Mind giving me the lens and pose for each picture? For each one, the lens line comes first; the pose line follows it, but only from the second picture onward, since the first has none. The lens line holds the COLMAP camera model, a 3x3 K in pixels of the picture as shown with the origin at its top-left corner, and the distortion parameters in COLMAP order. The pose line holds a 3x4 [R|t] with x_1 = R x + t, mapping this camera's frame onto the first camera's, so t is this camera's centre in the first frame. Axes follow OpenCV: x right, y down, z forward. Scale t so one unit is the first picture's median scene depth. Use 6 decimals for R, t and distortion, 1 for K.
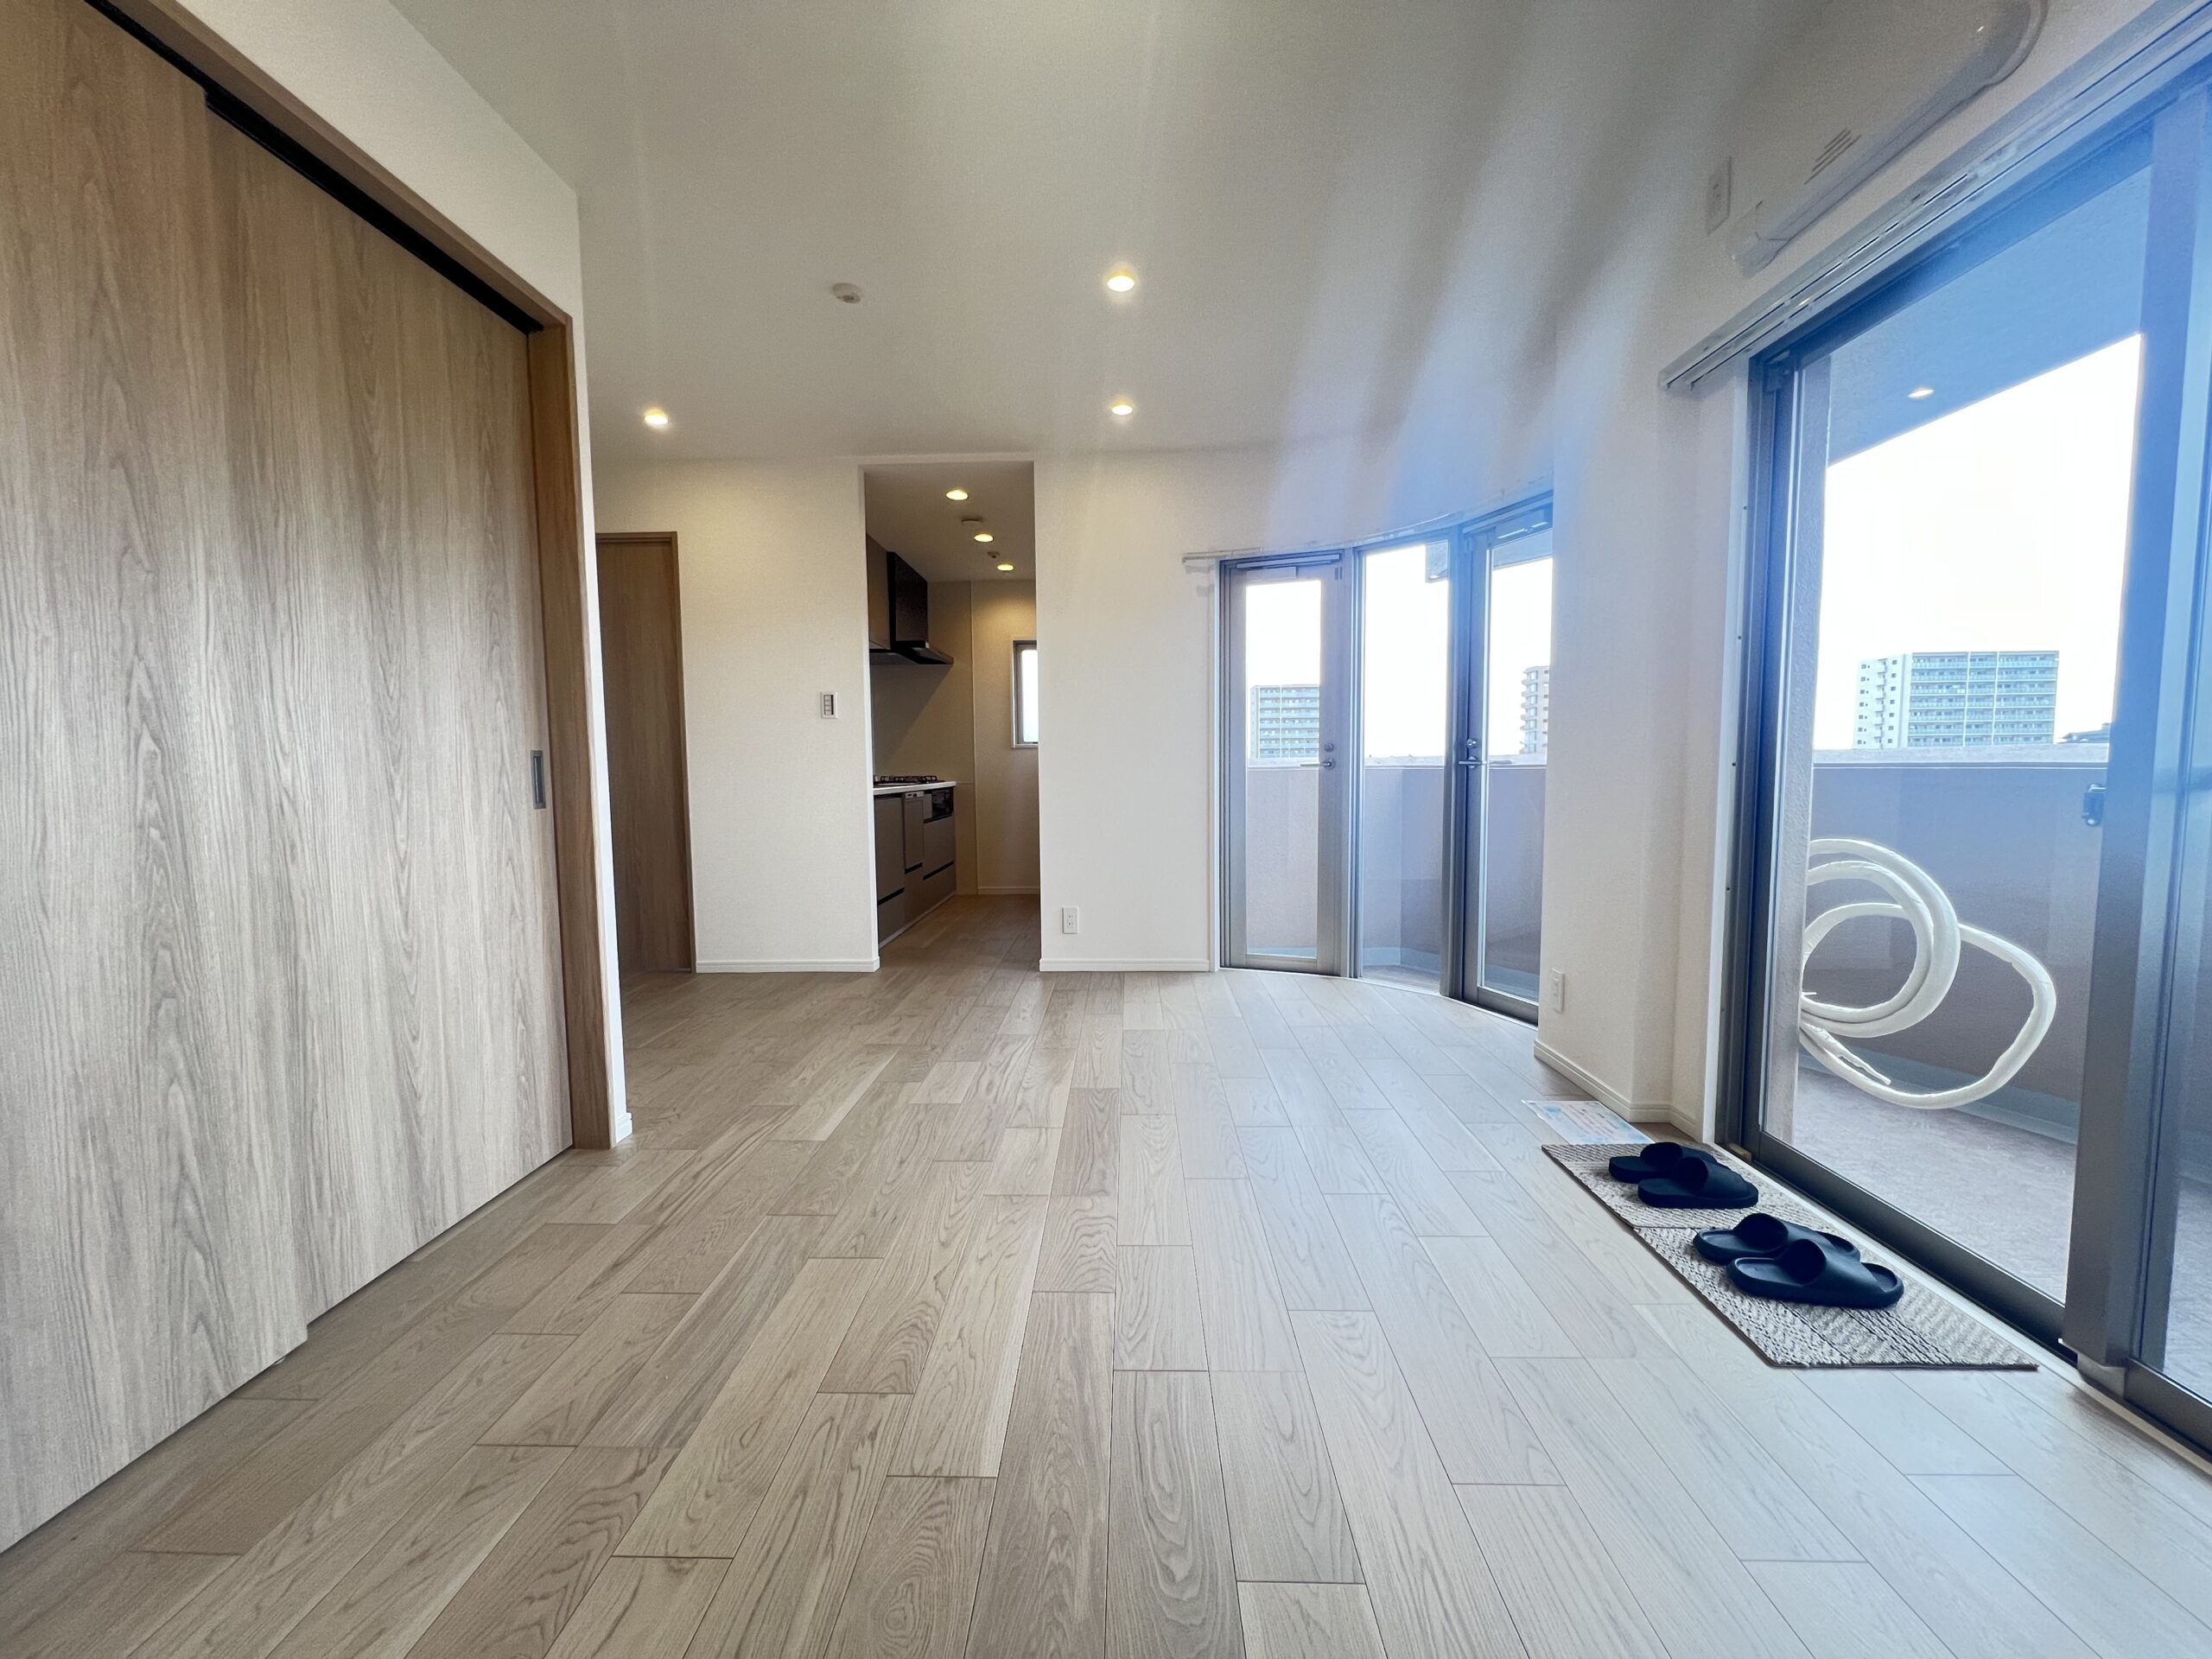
lens RADIAL K [[888.4, 0, 1106.0], [0, 888.4, 829.5], [0, 0, 1]] dist [-0.000932, 0.000005]
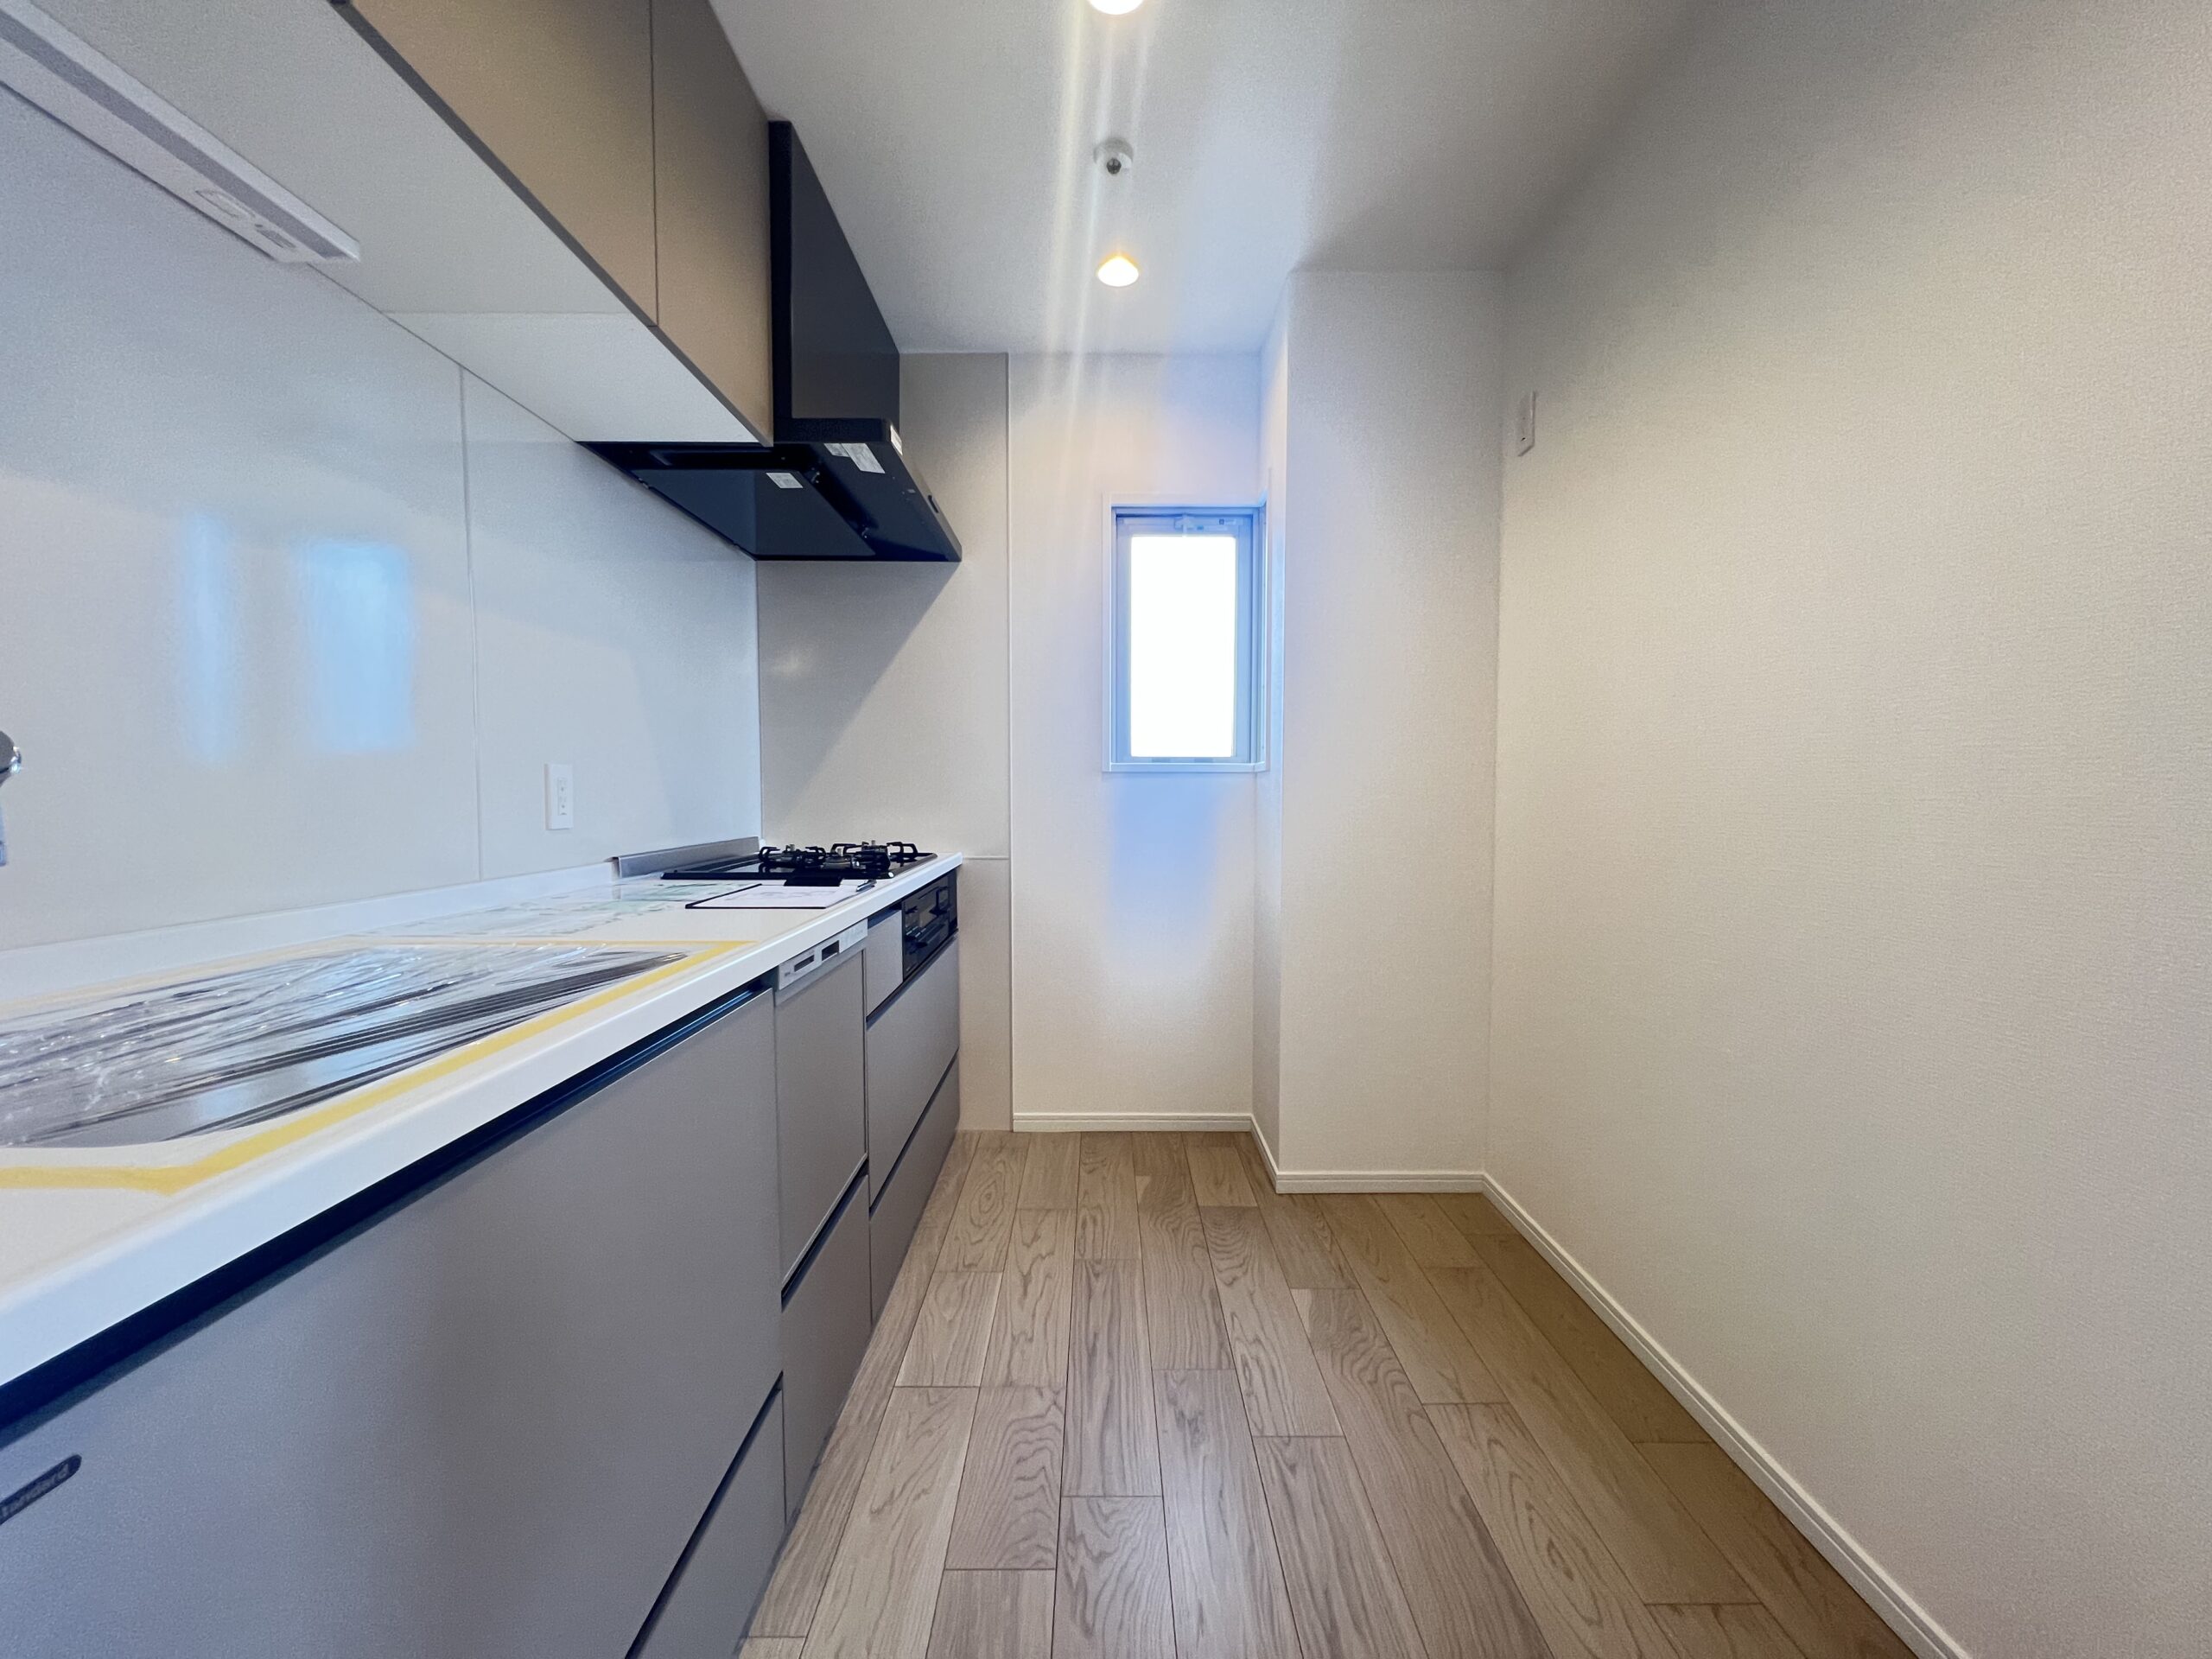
lens RADIAL K [[888.4, 0, 1106.0], [0, 888.4, 829.5], [0, 0, 1]] dist [-0.000932, 0.000005]
pose [[0.999545, 0.010251, 0.028363, -0.118012], [-0.009391, 0.999497, -0.030297, -0.053770], [-0.028659, 0.030017, 0.999138, 0.604789]]
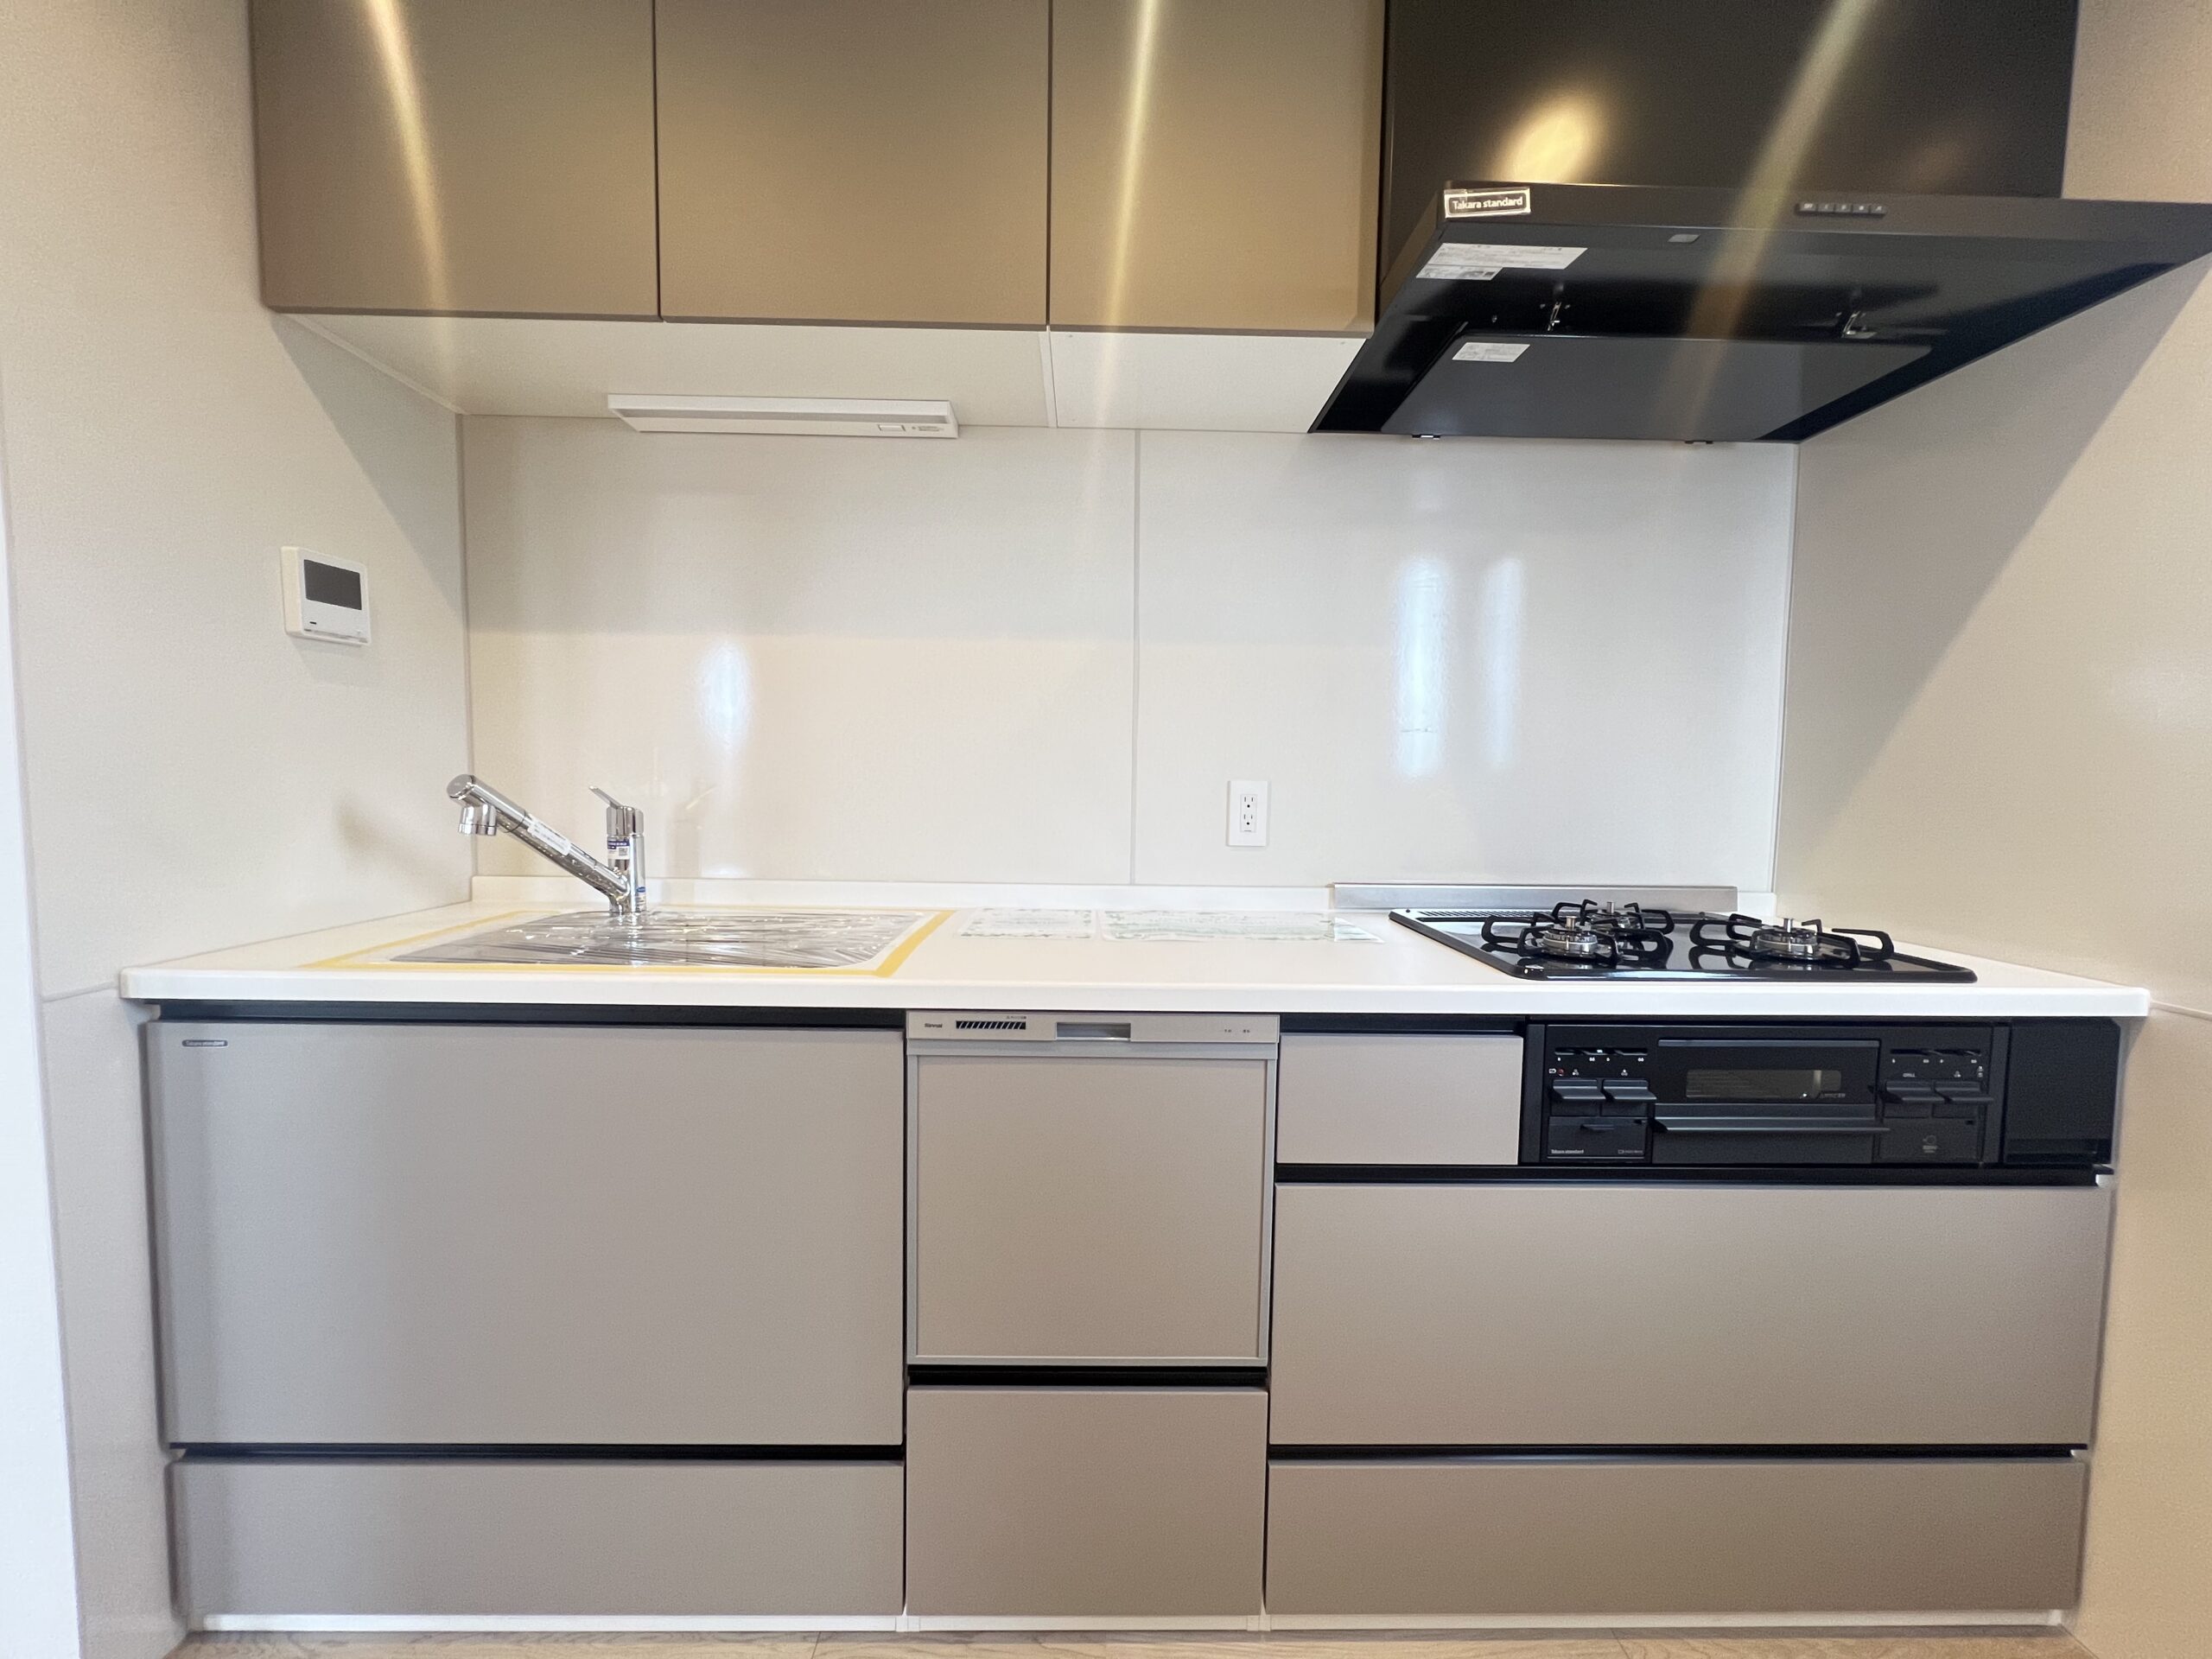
lens RADIAL K [[888.4, 0, 1106.0], [0, 888.4, 829.5], [0, 0, 1]] dist [-0.000932, 0.000005]
pose [[0.048330, 0.052916, -0.997429, -0.021418], [-0.088109, 0.994929, 0.048514, -0.073286], [0.994938, 0.085537, 0.052747, 0.808359]]
